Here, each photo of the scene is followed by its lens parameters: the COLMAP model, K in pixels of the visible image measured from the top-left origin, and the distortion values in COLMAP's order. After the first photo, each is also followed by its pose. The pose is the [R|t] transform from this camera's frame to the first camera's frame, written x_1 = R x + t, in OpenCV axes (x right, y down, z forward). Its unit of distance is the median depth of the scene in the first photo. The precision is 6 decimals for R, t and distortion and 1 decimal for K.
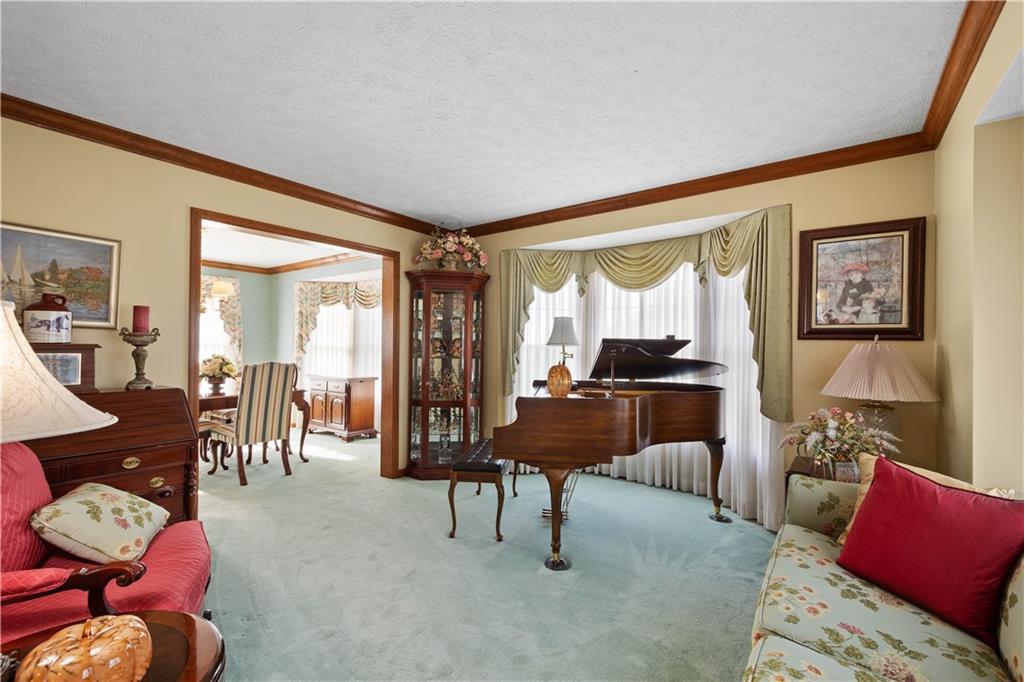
lens RADIAL K [[454.6, 0, 513.2], [0, 454.6, 343.8], [0, 0, 1]] dist [0.004149, -0.004242]
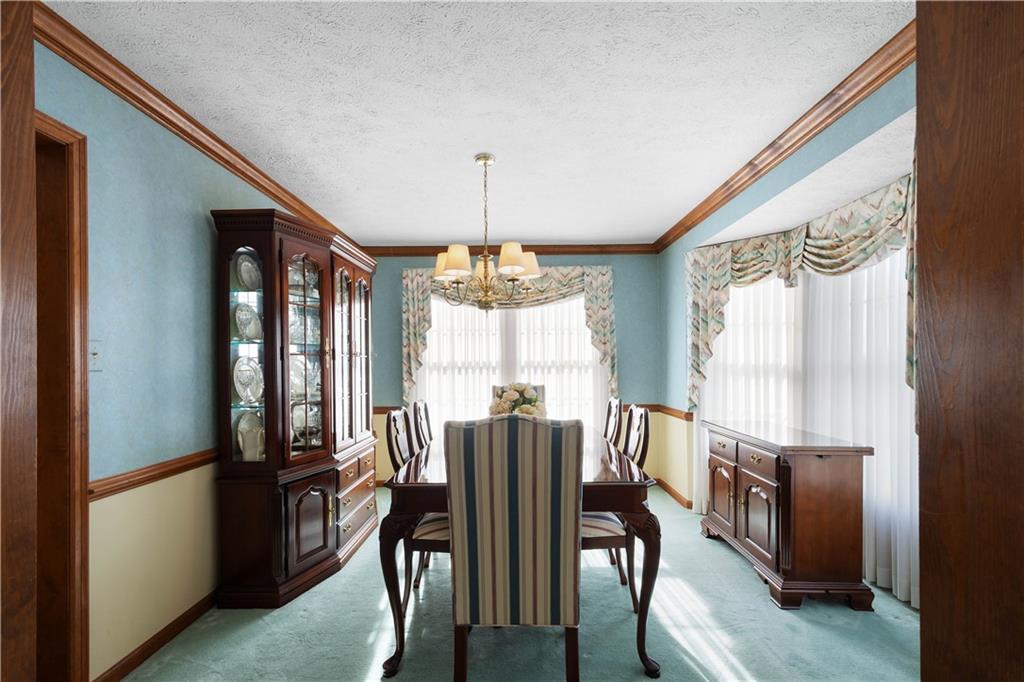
lens RADIAL K [[454.6, 0, 509.5], [0, 454.6, 363.9], [0, 0, 1]] dist [0.004149, -0.004242]
pose [[0.590890, -0.009594, -0.806695, -0.156708], [0.011893, 0.999924, -0.003181, 0.002090], [0.806664, -0.007714, 0.590959, 0.492160]]
